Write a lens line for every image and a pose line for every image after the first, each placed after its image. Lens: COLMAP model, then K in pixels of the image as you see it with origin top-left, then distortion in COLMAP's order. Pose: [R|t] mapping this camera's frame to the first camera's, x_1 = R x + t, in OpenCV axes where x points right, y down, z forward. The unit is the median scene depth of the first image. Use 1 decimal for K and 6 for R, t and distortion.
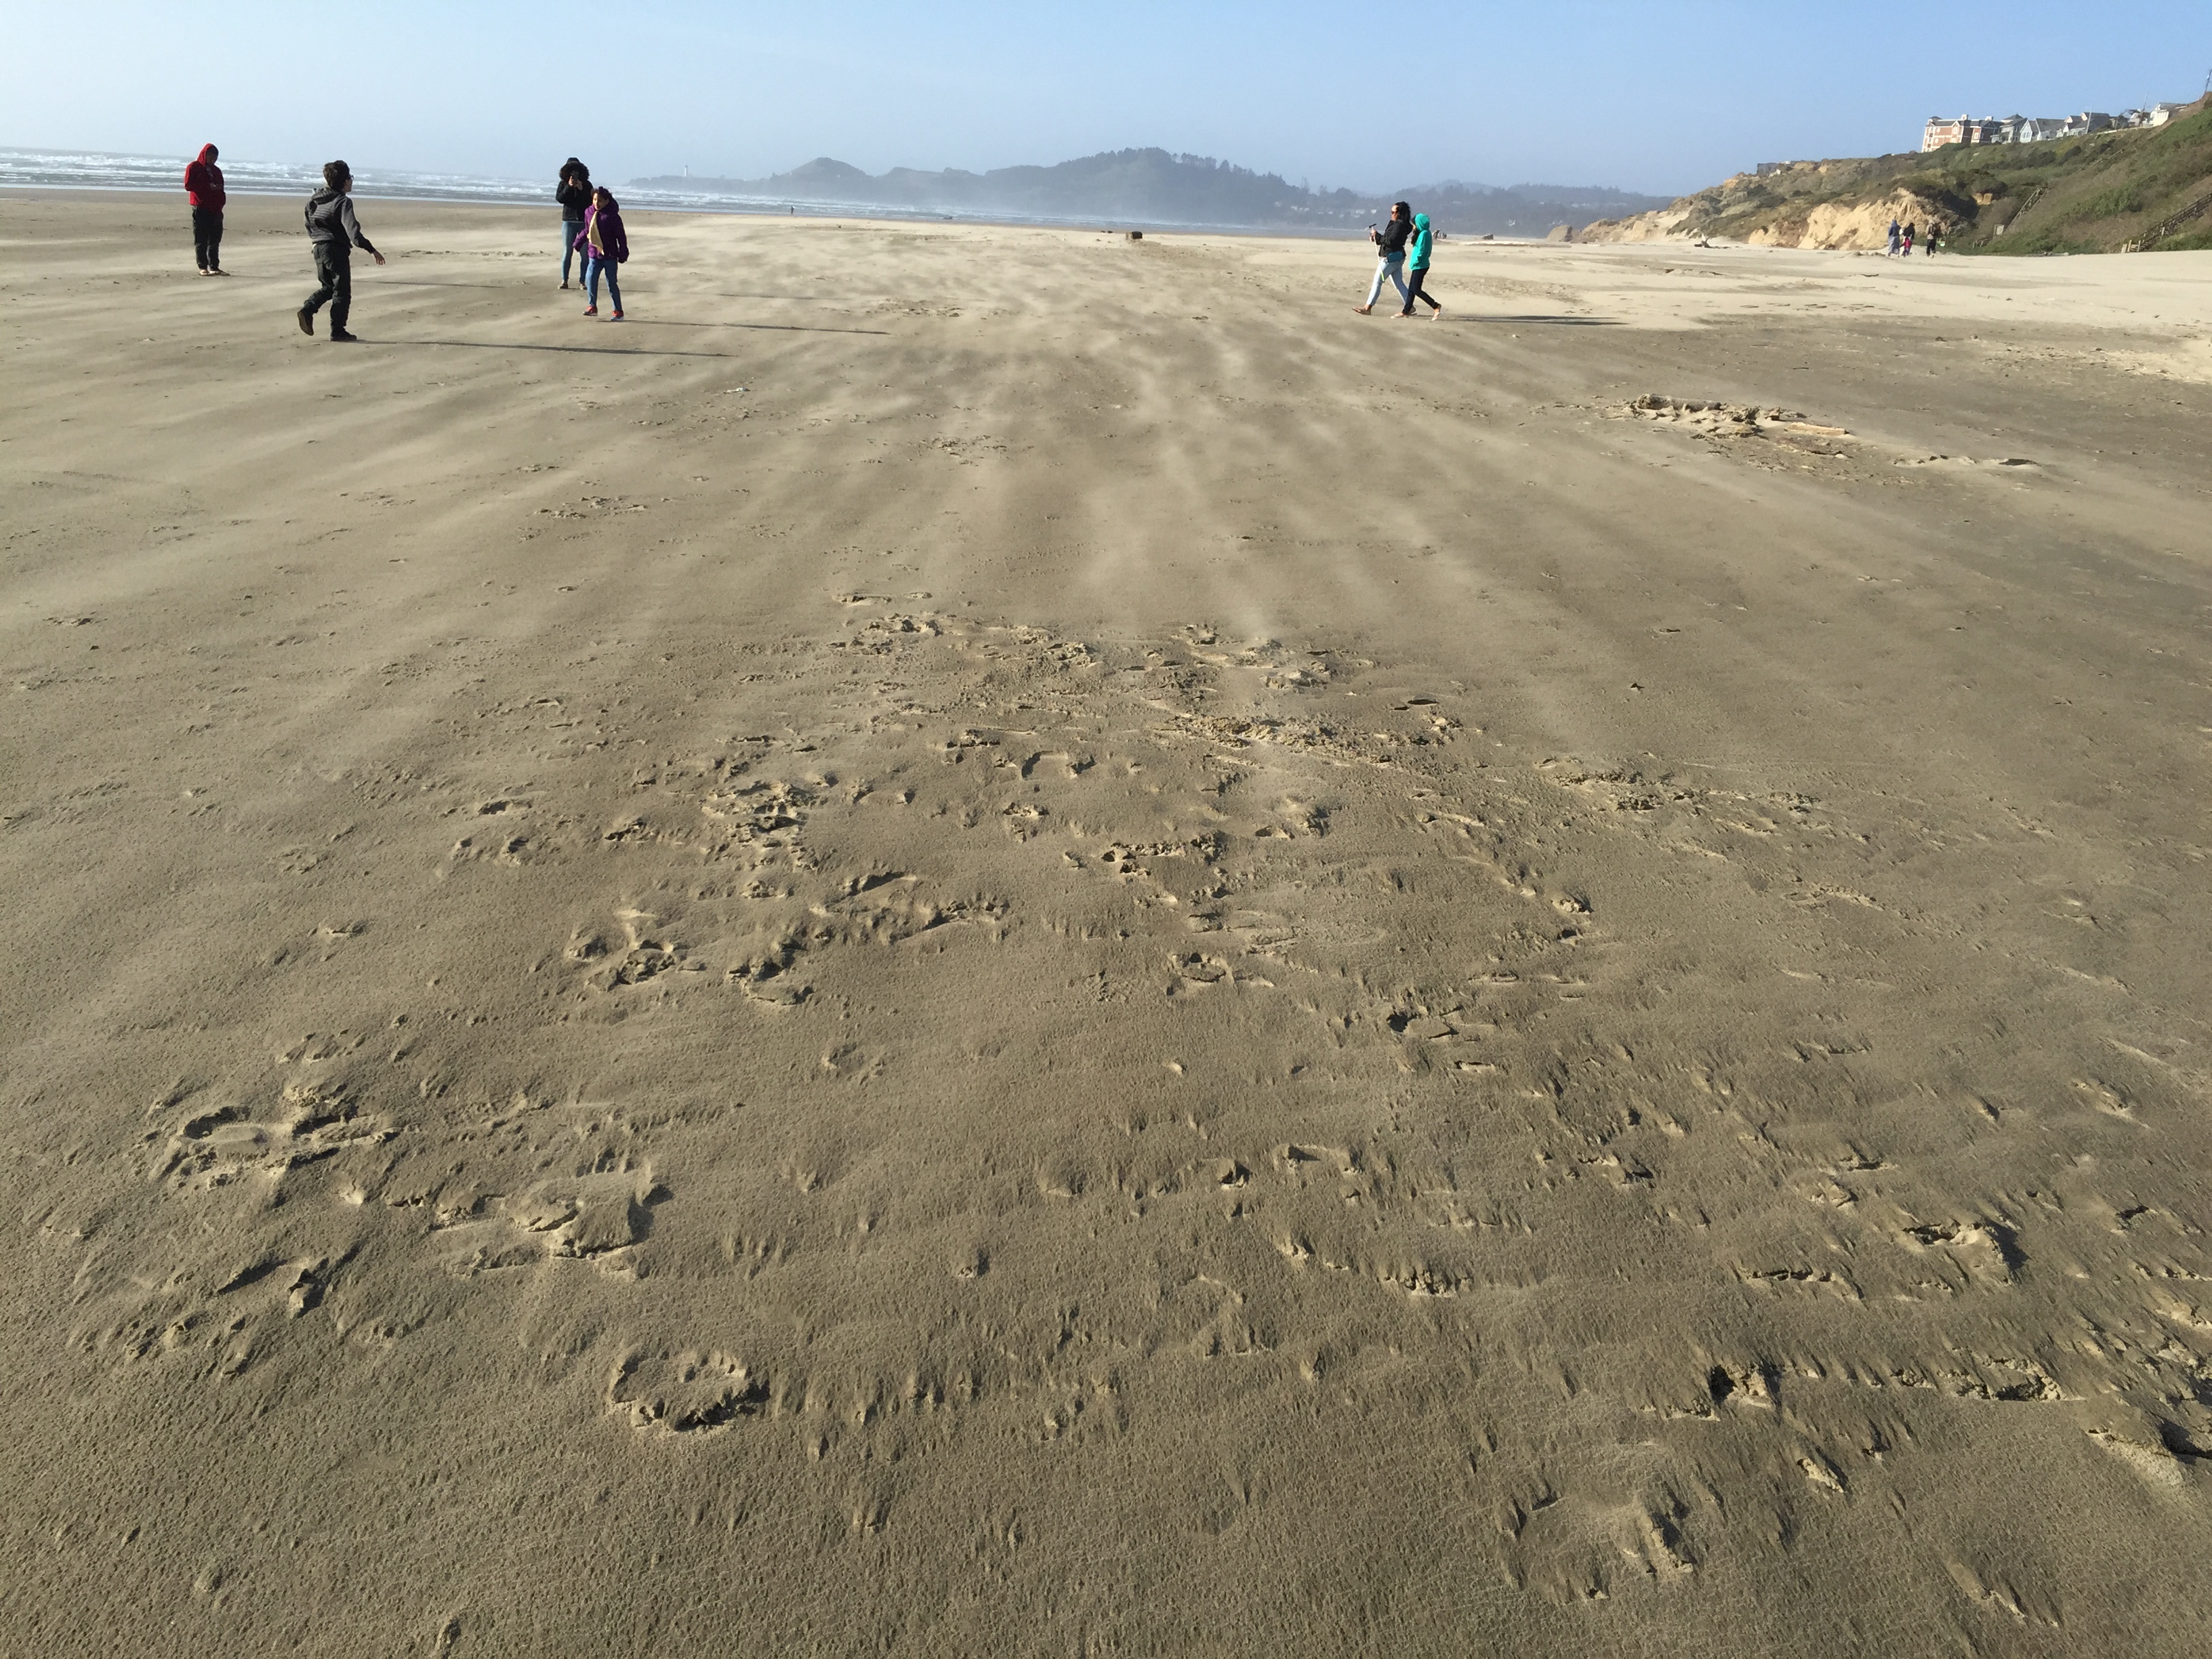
lens RADIAL K [[1923.0, 0, 1111.1], [0, 1923.0, 826.8], [0, 0, 1]] dist [0.098417, -0.114879]
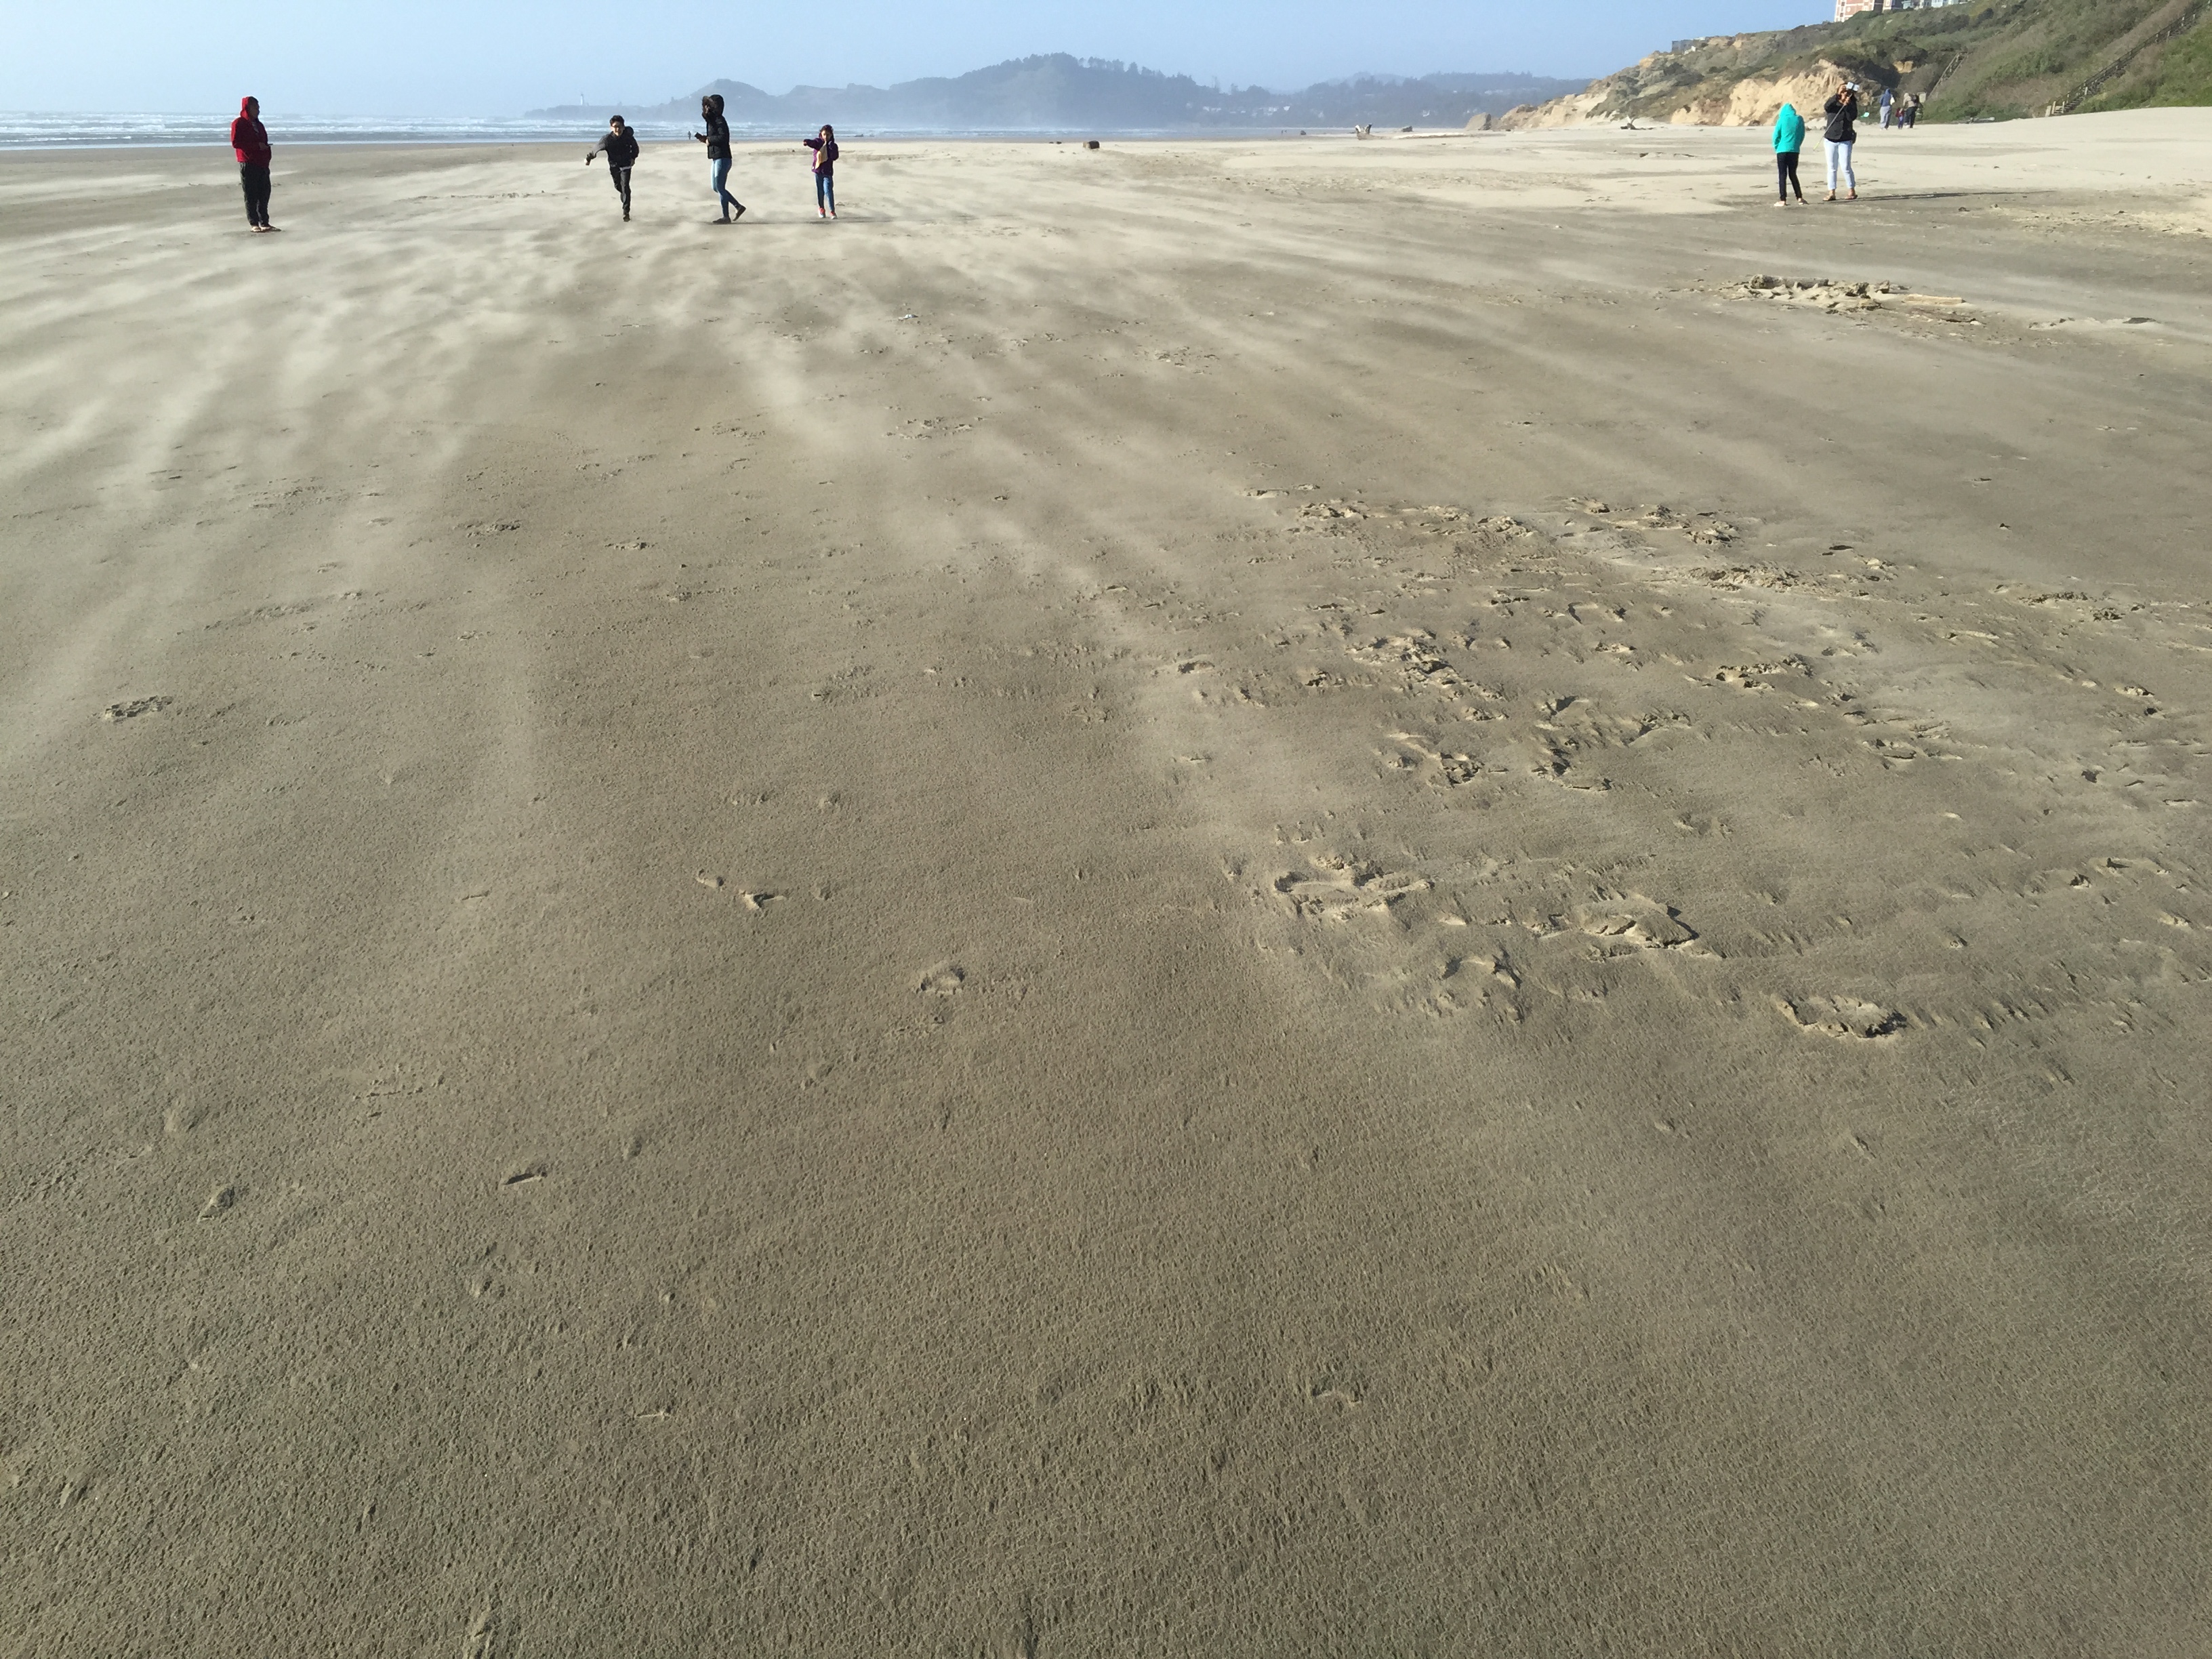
lens RADIAL K [[1923.0, 0, 1111.1], [0, 1923.0, 826.8], [0, 0, 1]] dist [0.098417, -0.114879]
pose [[0.998047, -0.057343, 0.024797, -0.272507], [0.056251, 0.997504, 0.042684, 0.023408], [-0.027183, -0.041206, 0.998781, -0.128073]]
